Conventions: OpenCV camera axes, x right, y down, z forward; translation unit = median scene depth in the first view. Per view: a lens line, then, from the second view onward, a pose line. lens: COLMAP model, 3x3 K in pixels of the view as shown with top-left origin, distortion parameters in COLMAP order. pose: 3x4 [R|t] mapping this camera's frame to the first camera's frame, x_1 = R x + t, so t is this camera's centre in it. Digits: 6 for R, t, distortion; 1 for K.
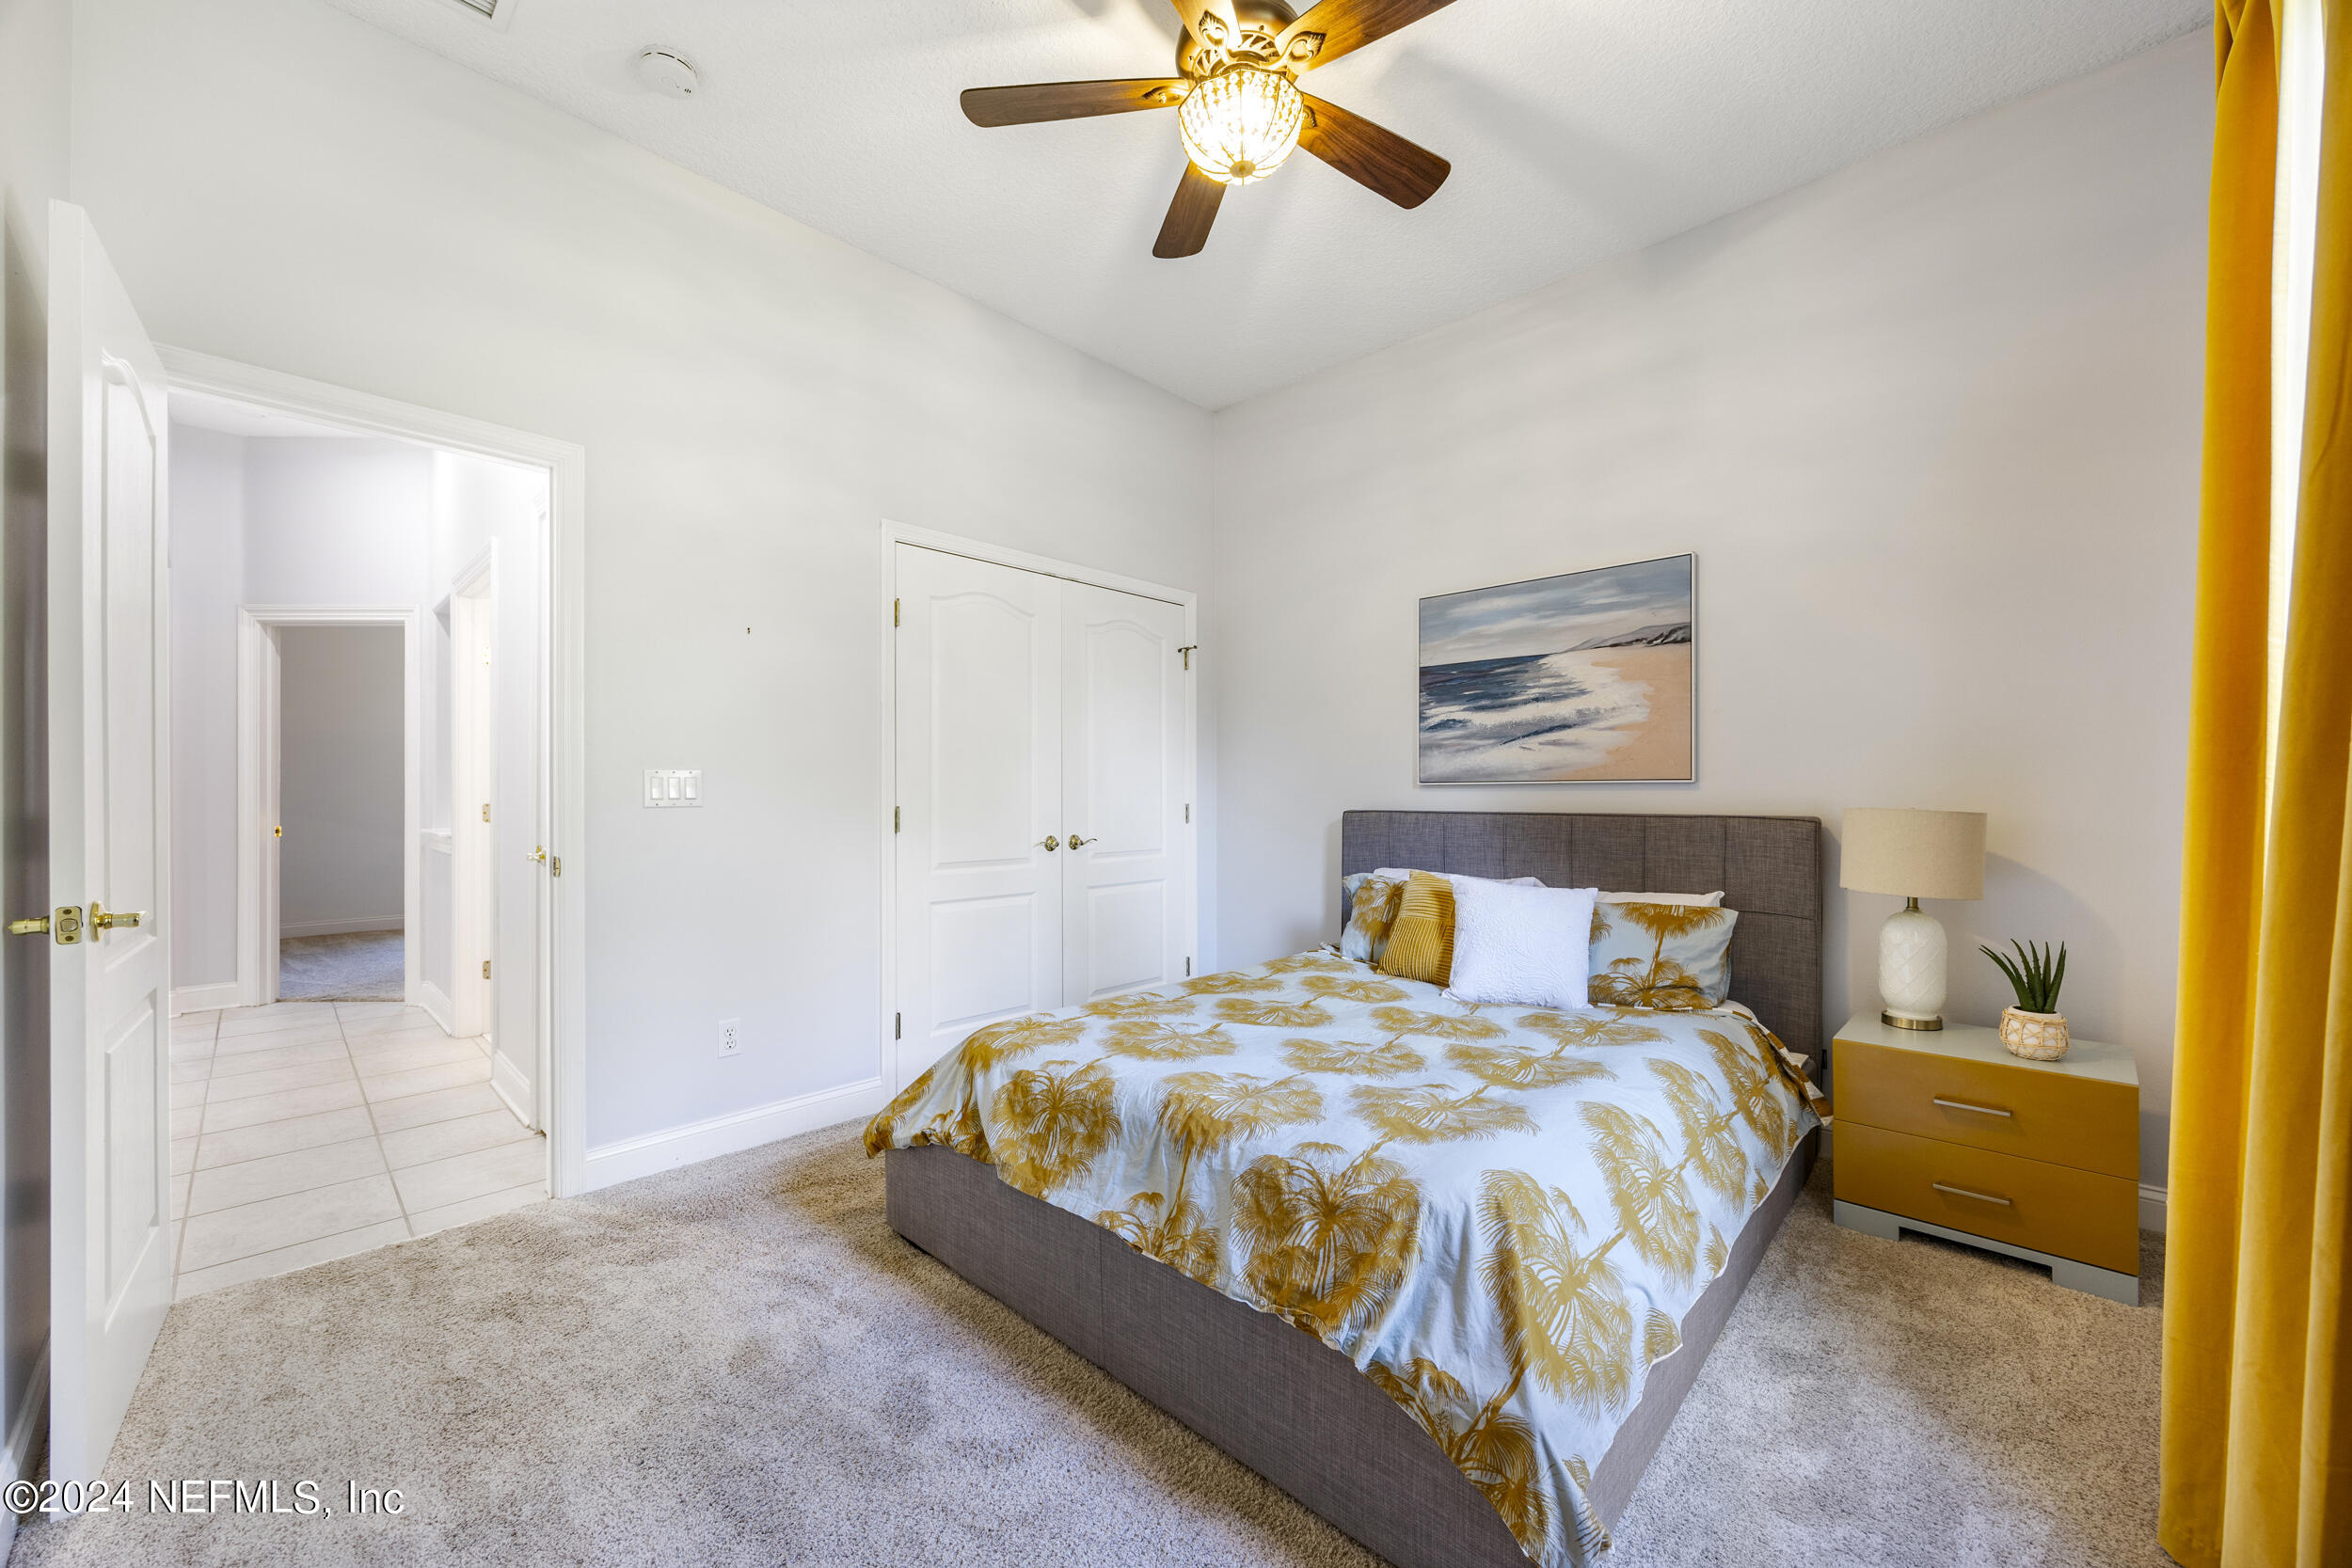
lens RADIAL K [[892.2, 0, 1187.0], [0, 892.2, 794.2], [0, 0, 1]] dist [-0.001759, -0.000002]
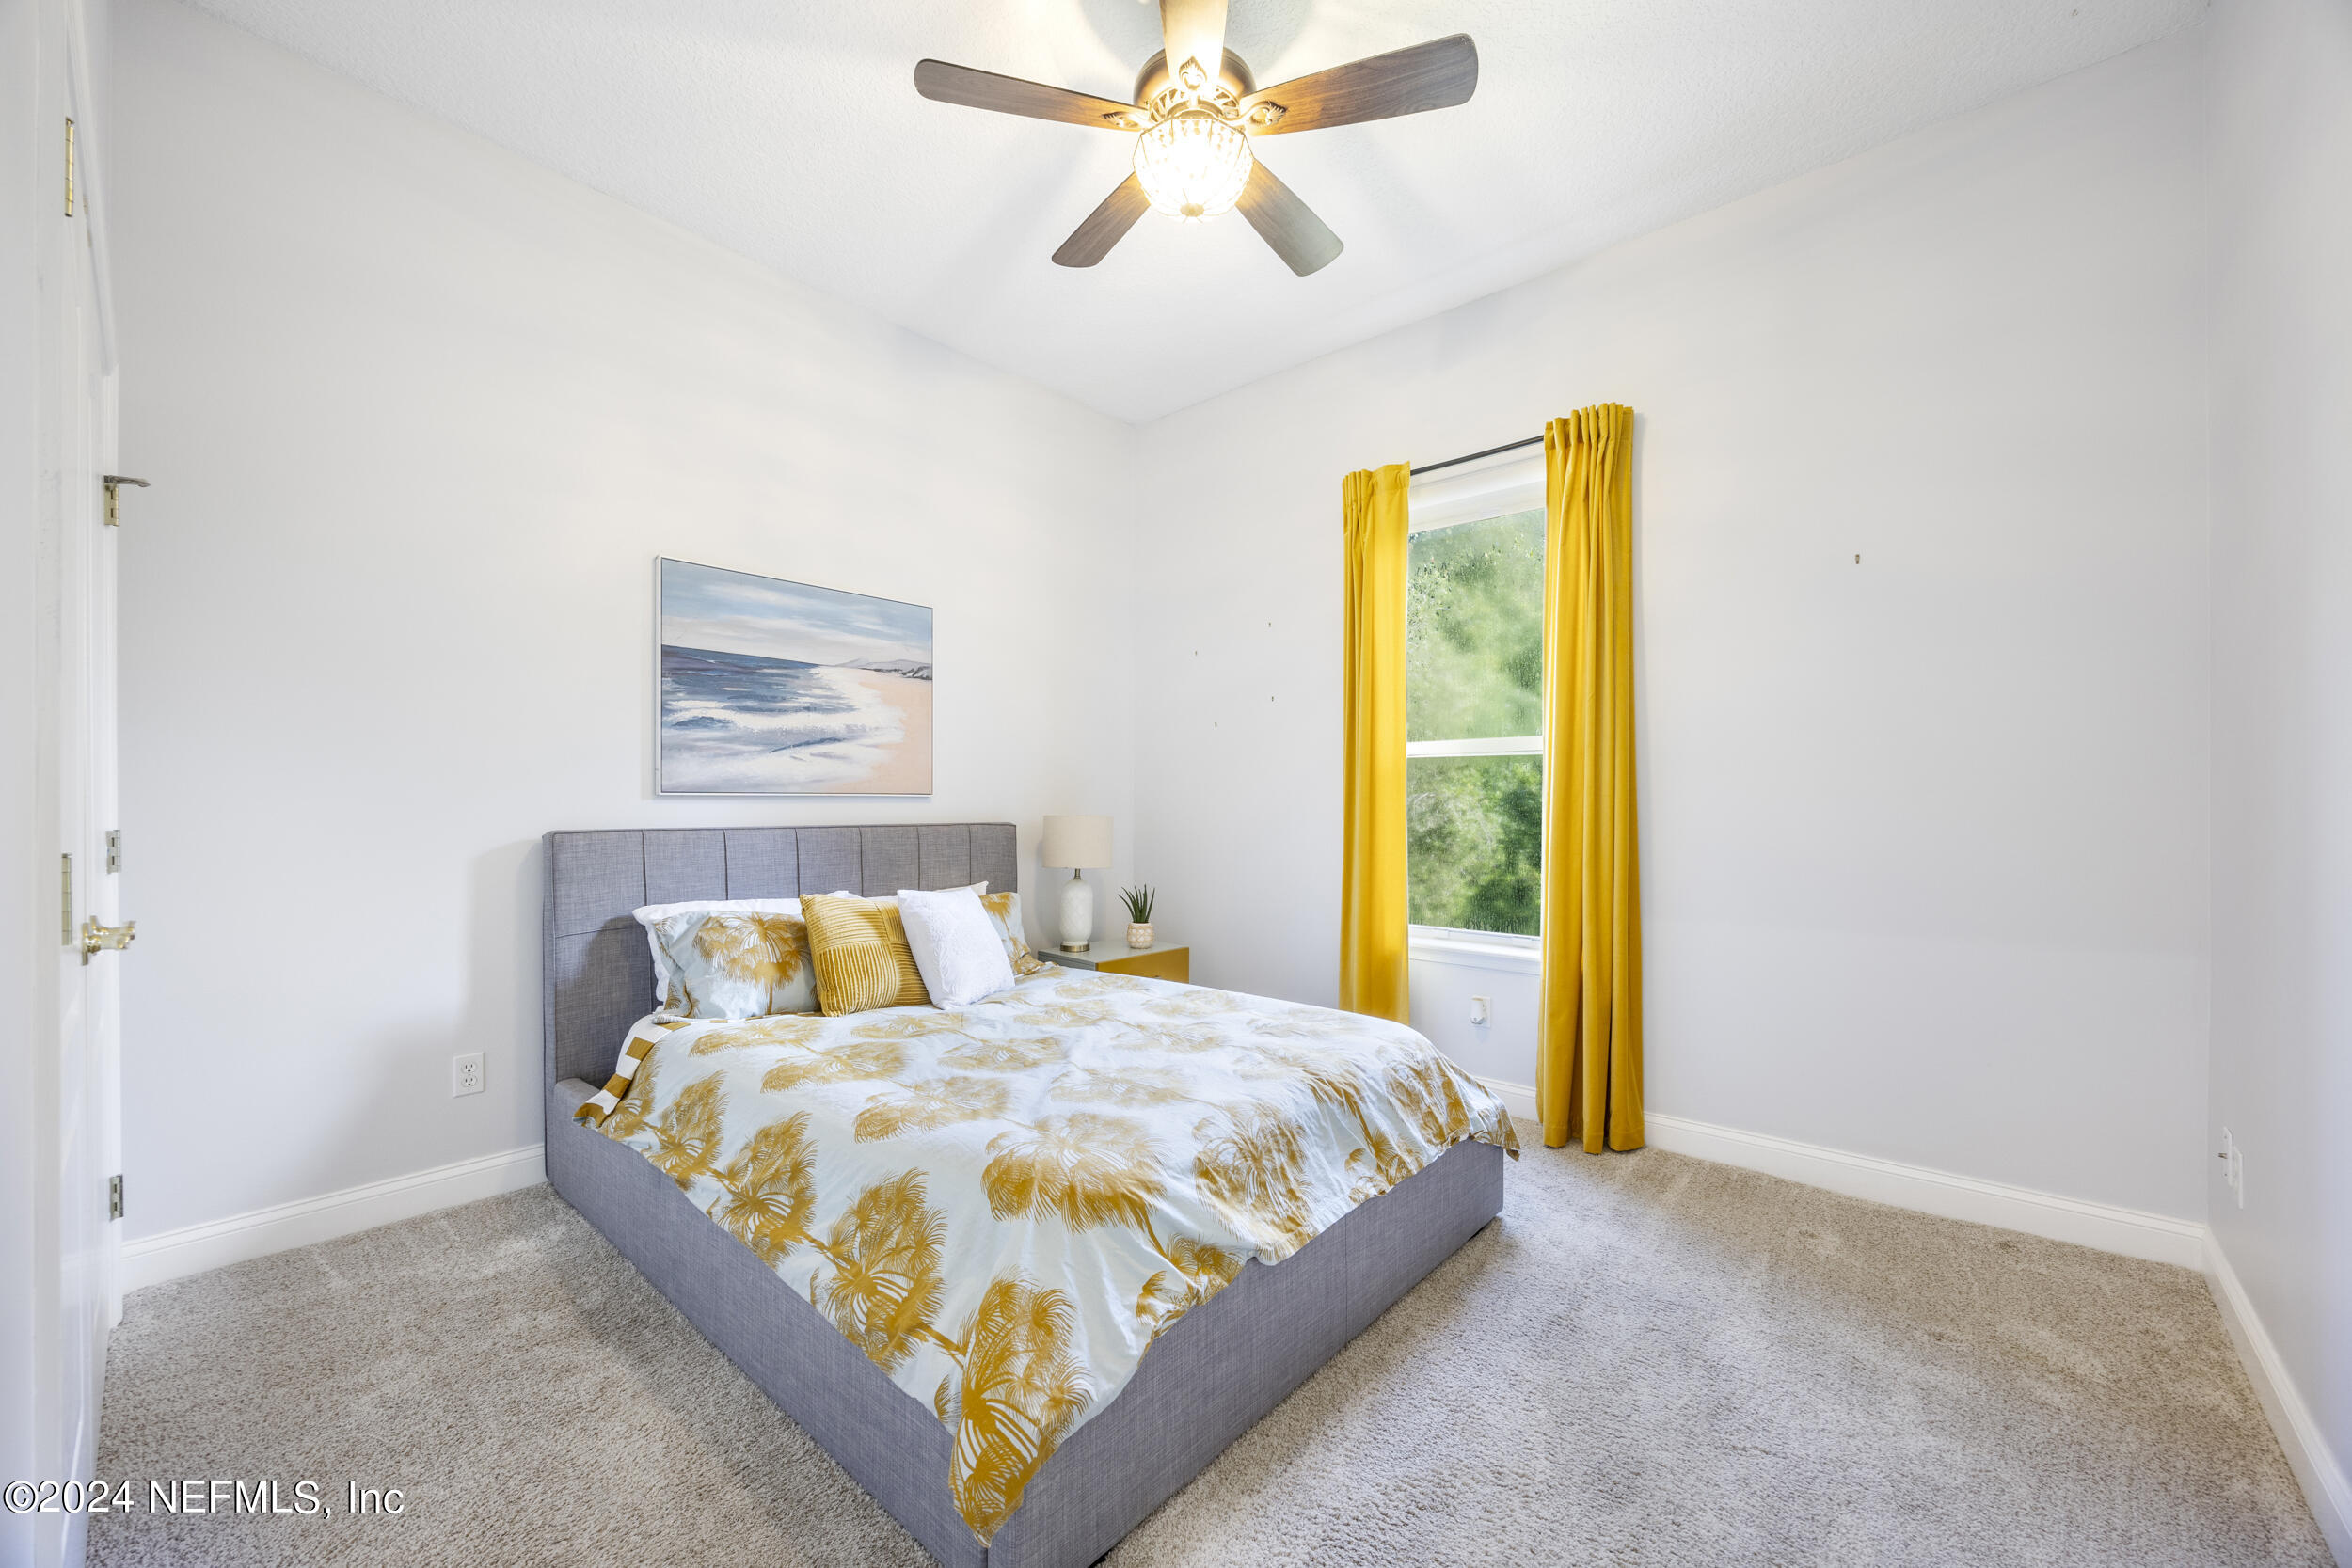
lens RADIAL K [[892.2, 0, 1187.6], [0, 892.2, 803.0], [0, 0, 1]] dist [-0.001759, -0.000002]
pose [[-0.034382, 0.001412, 0.999408, -0.590525], [0.001732, 0.999998, -0.001354, -0.002176], [-0.999407, 0.001685, -0.034384, 0.624977]]
